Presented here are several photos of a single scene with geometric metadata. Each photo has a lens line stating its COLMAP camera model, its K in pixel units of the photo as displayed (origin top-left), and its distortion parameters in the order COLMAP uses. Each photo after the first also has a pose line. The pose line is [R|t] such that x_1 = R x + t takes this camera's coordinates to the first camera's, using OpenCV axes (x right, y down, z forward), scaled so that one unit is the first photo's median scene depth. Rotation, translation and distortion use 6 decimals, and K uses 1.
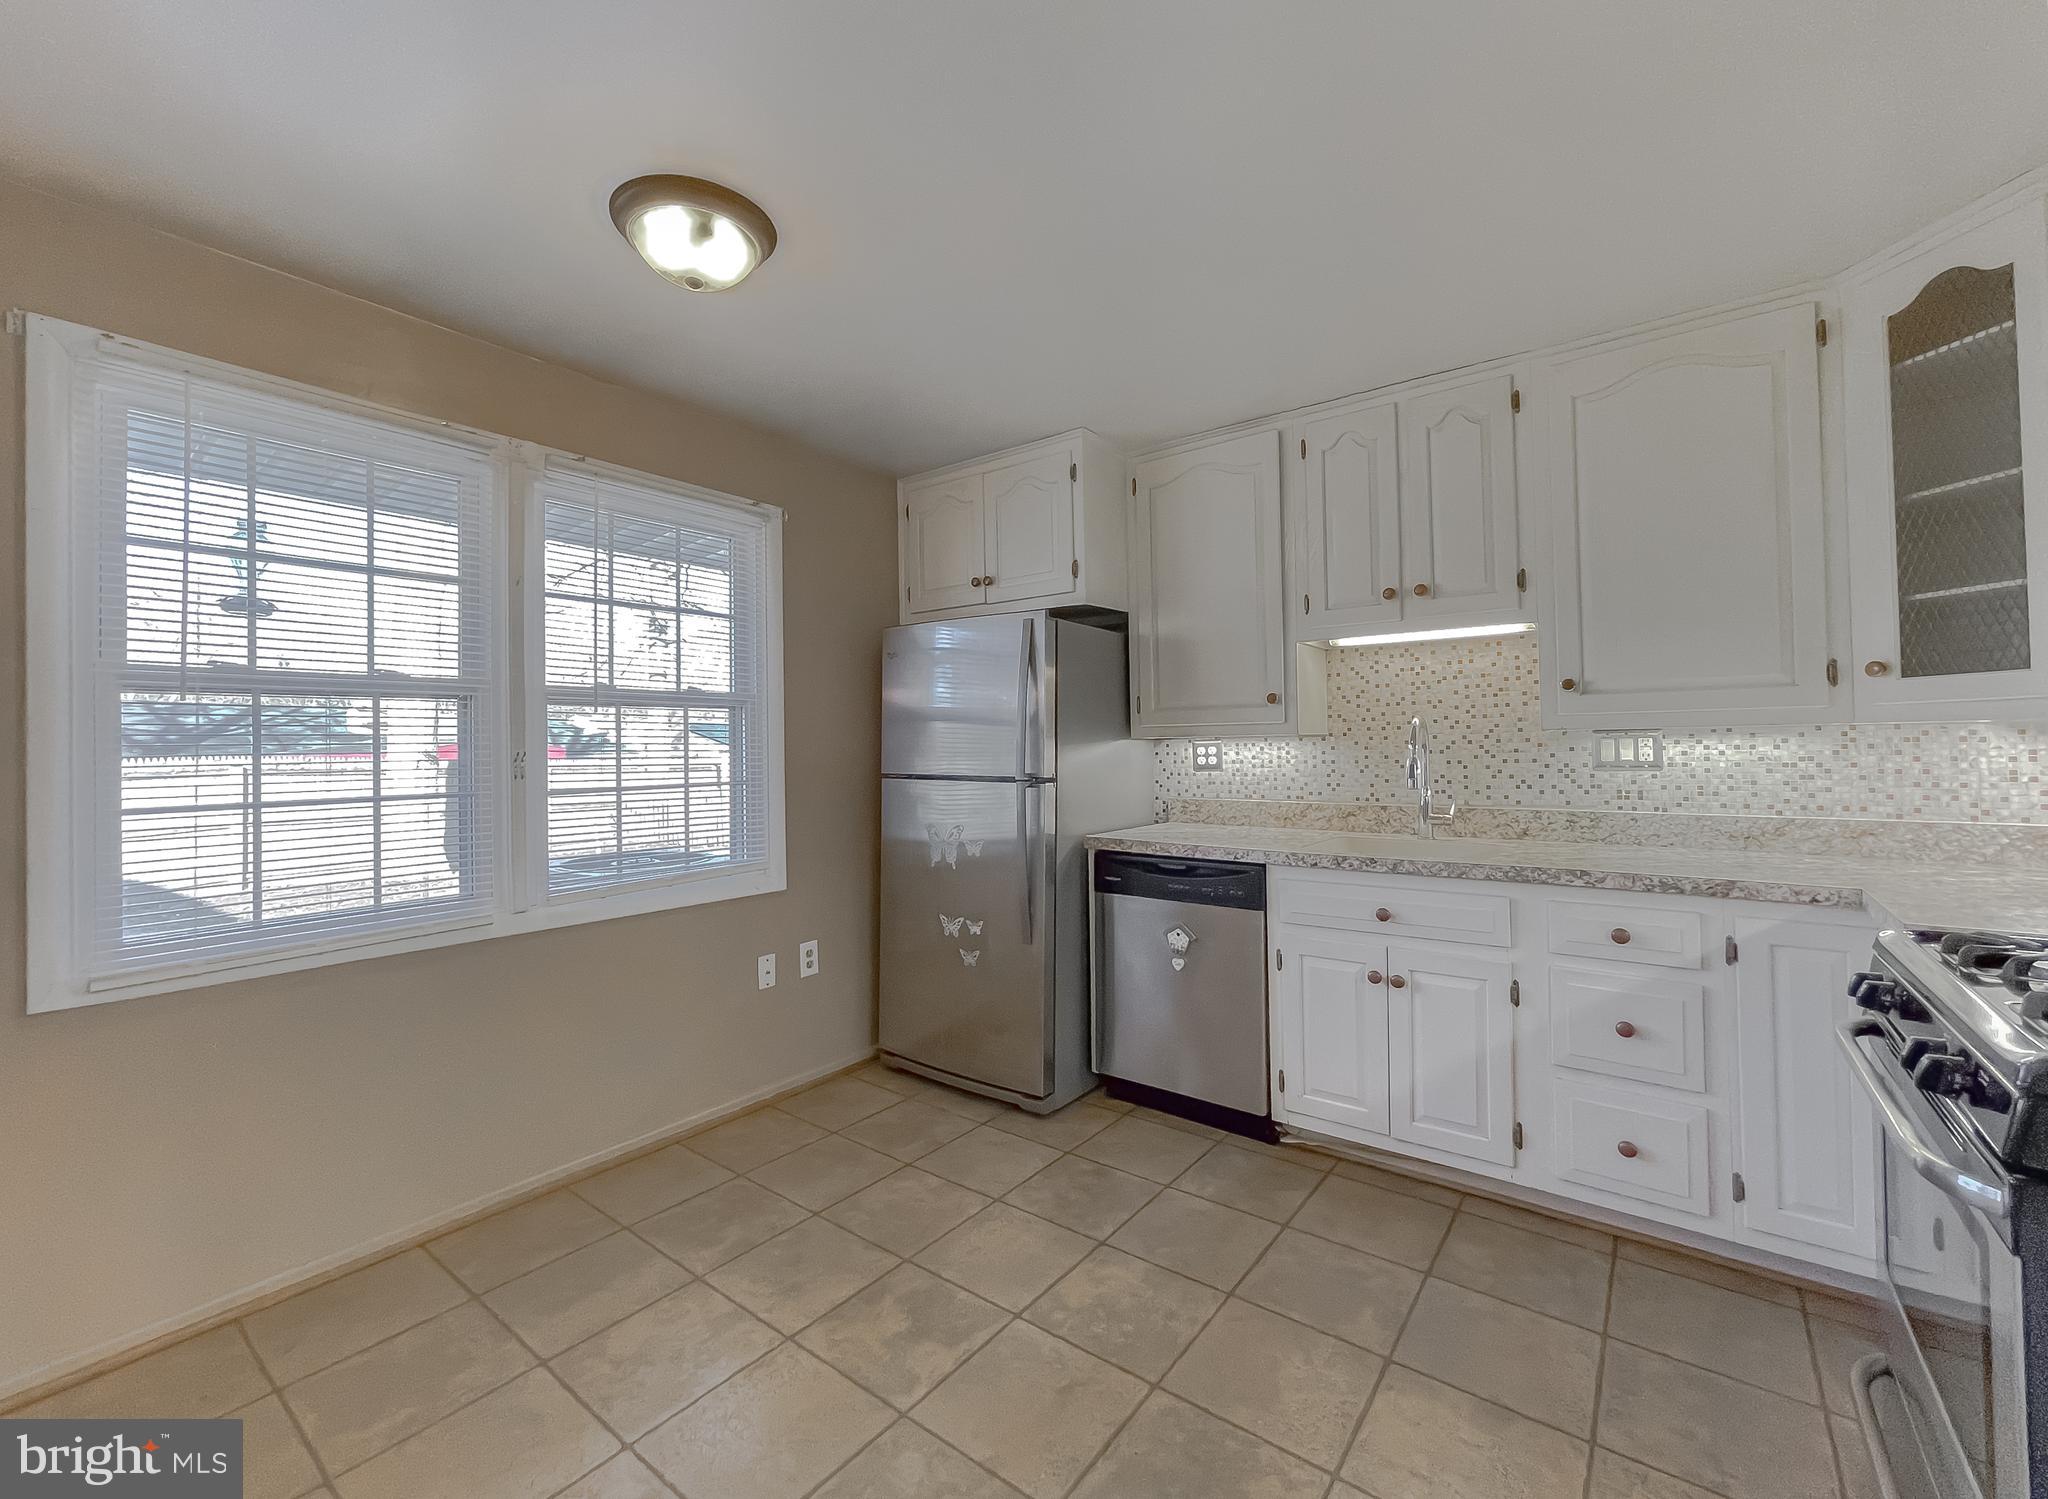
lens RADIAL K [[851.0, 0, 1013.4], [0, 851.0, 729.3], [0, 0, 1]] dist [-0.001918, -0.000445]
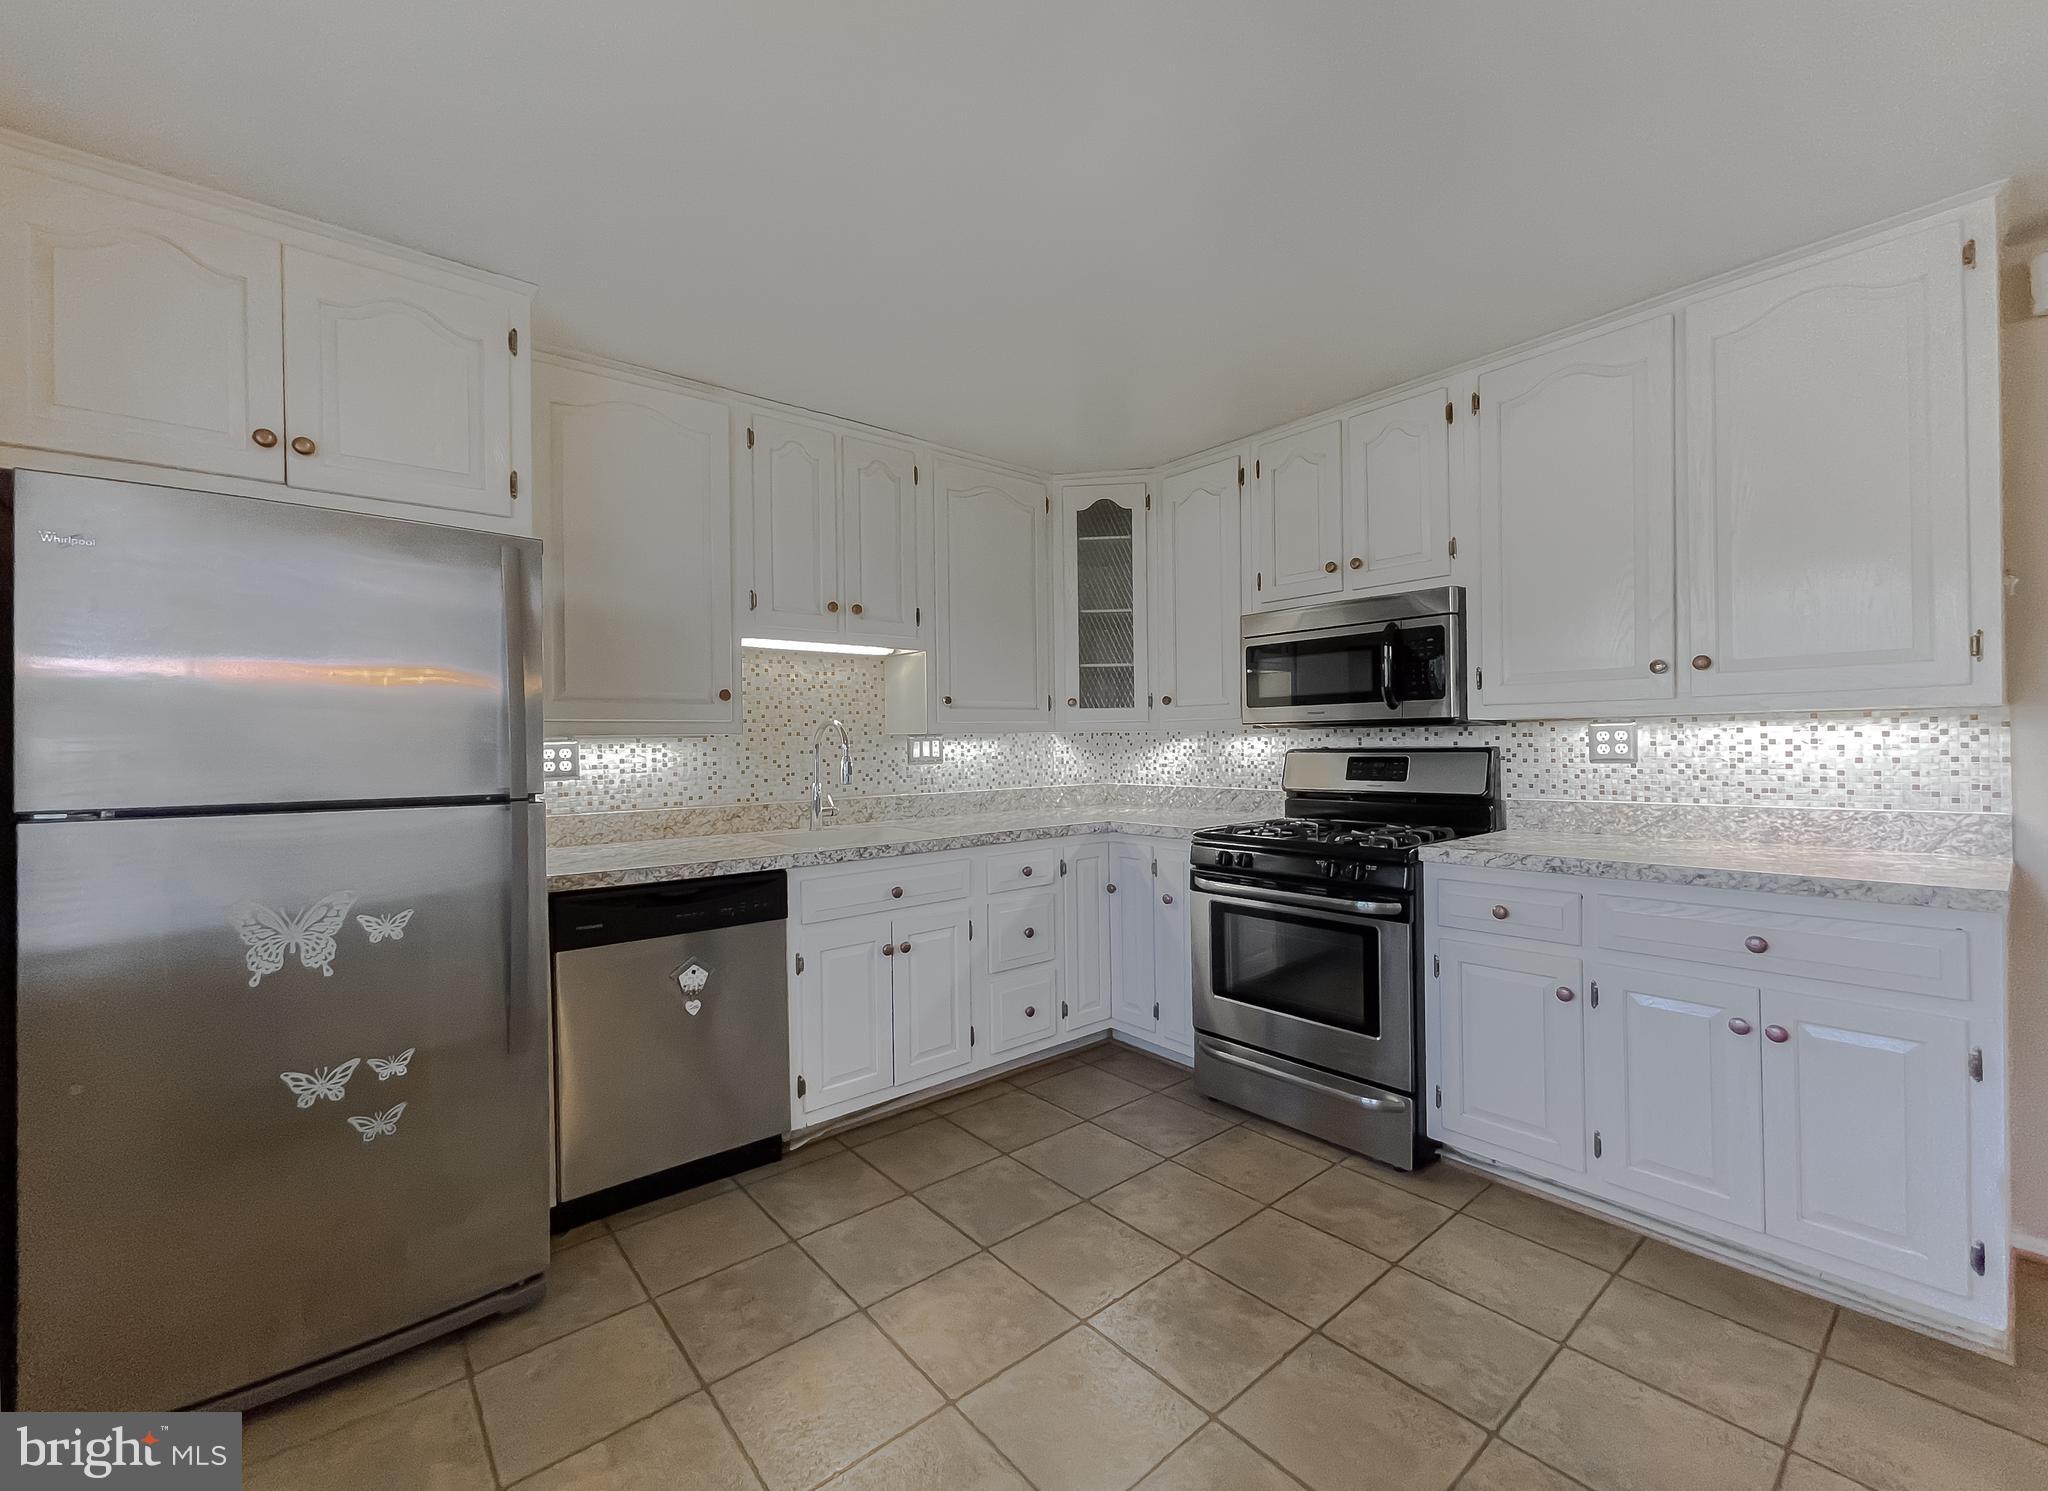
lens RADIAL K [[847.5, 0, 1033.5], [0, 847.5, 745.7], [0, 0, 1]] dist [0.002315, 0.000133]
pose [[0.210156, 0.002574, 0.977665, -0.572779], [-0.009606, 0.999954, -0.000568, 0.017484], [-0.977621, -0.009272, 0.210171, 0.522026]]
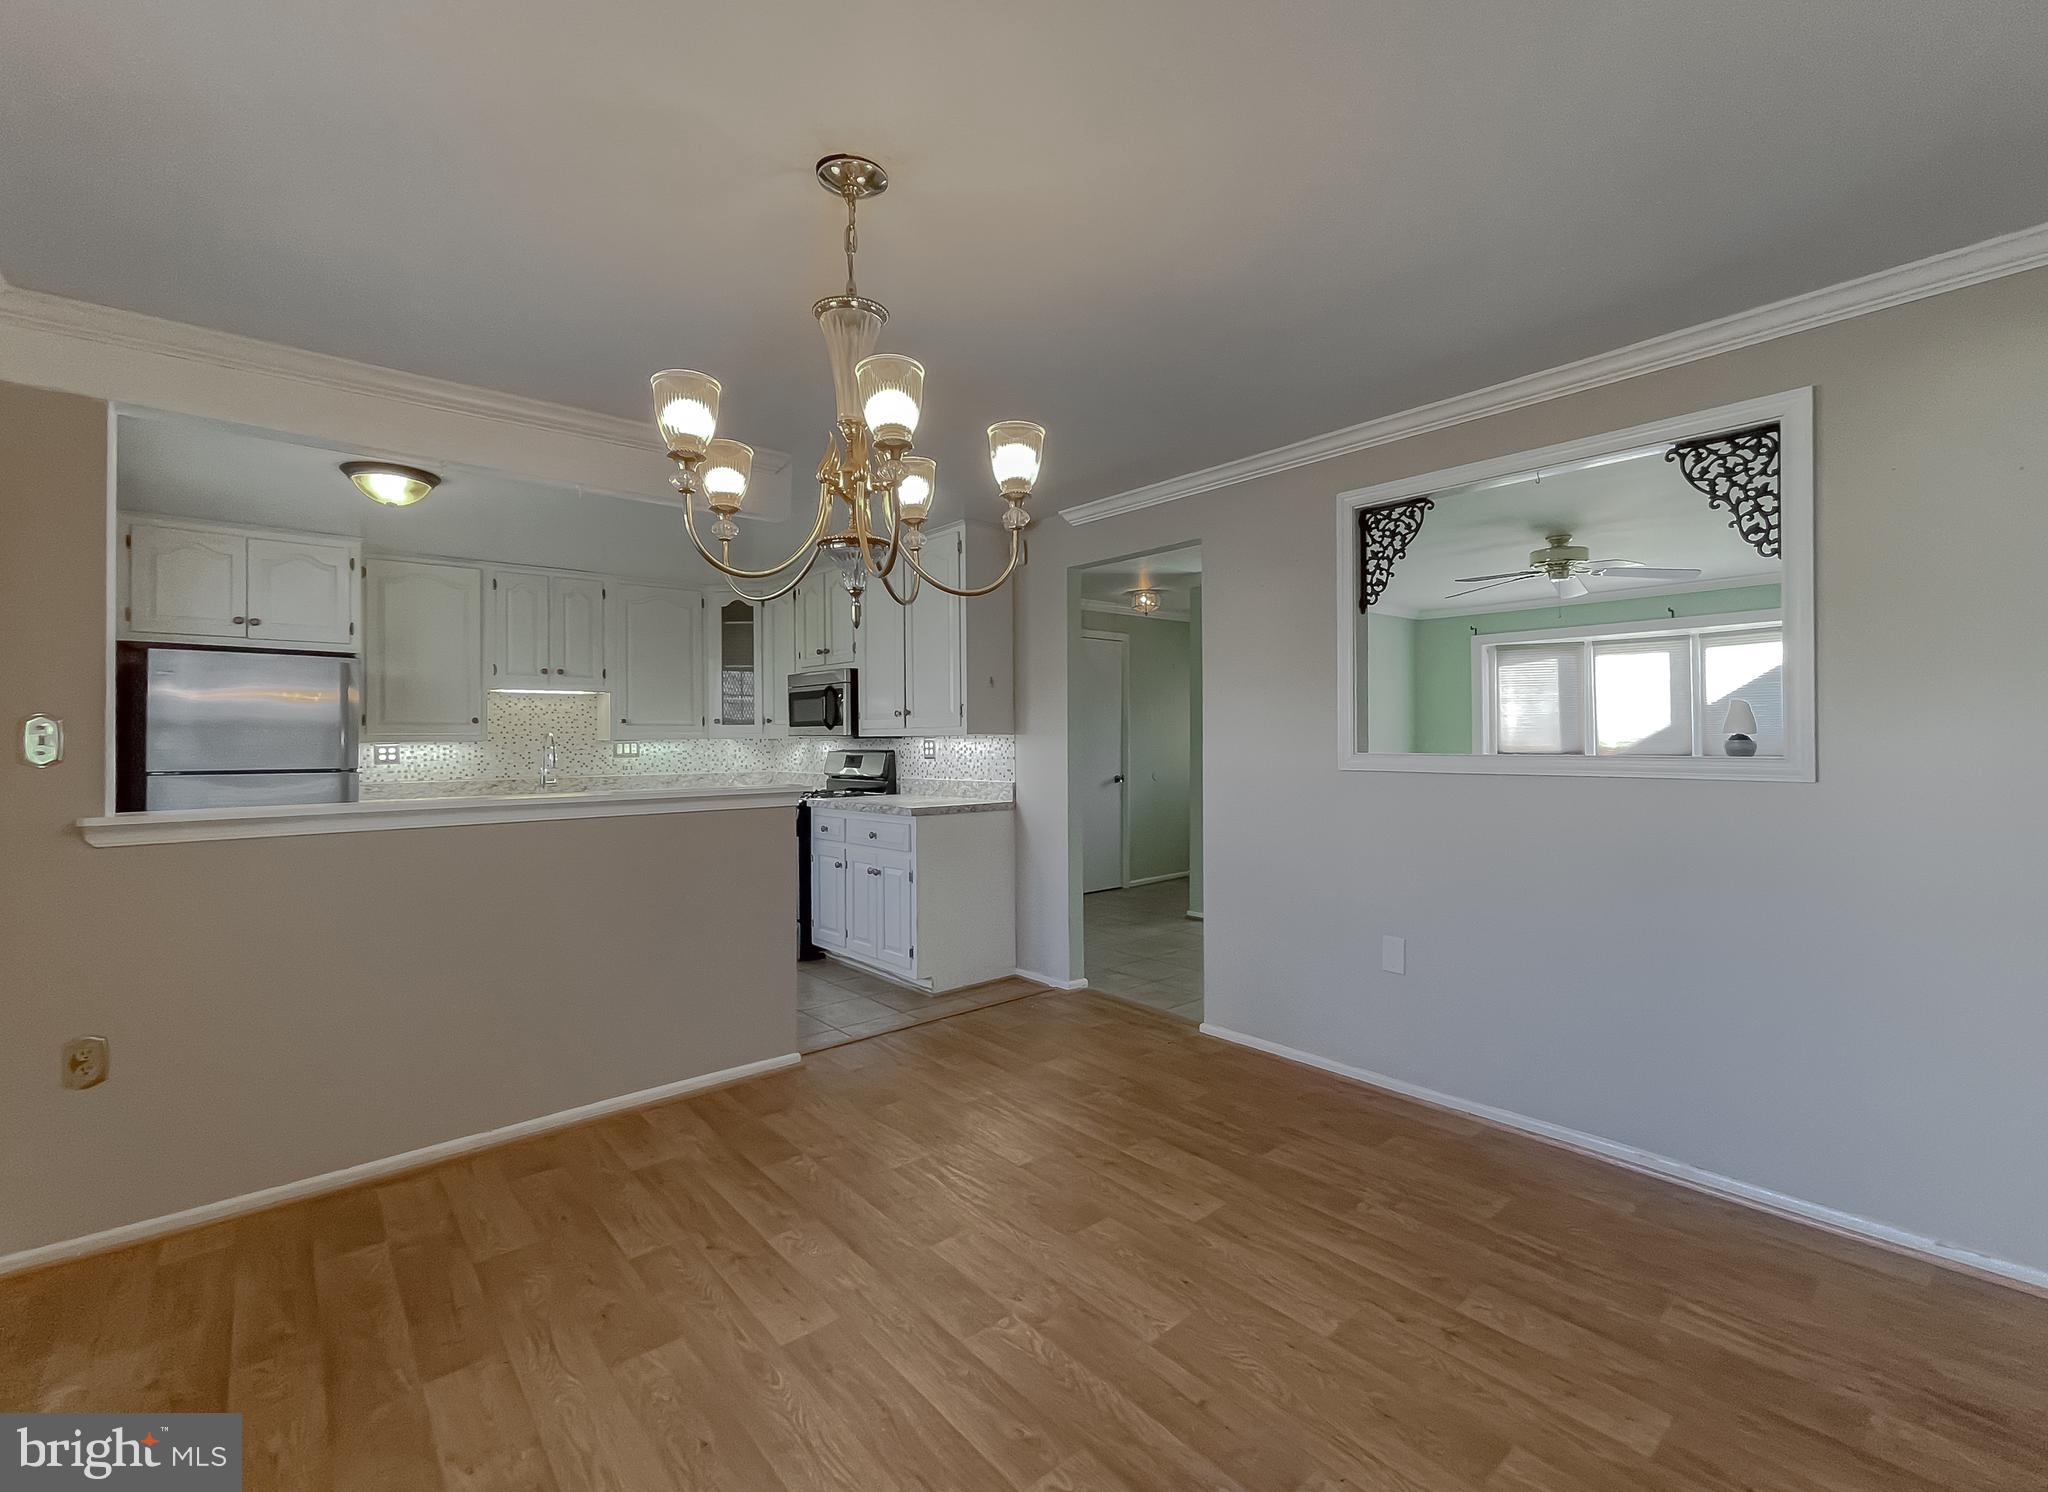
lens RADIAL K [[885.7, 0, 1032.7], [0, 885.7, 727.1], [0, 0, 1]] dist [-0.000523, -0.000161]
pose [[0.200980, 0.020213, 0.979387, -1.379429], [-0.015271, 0.999730, -0.017499, -0.008627], [-0.979476, -0.011439, 0.201235, -0.552753]]
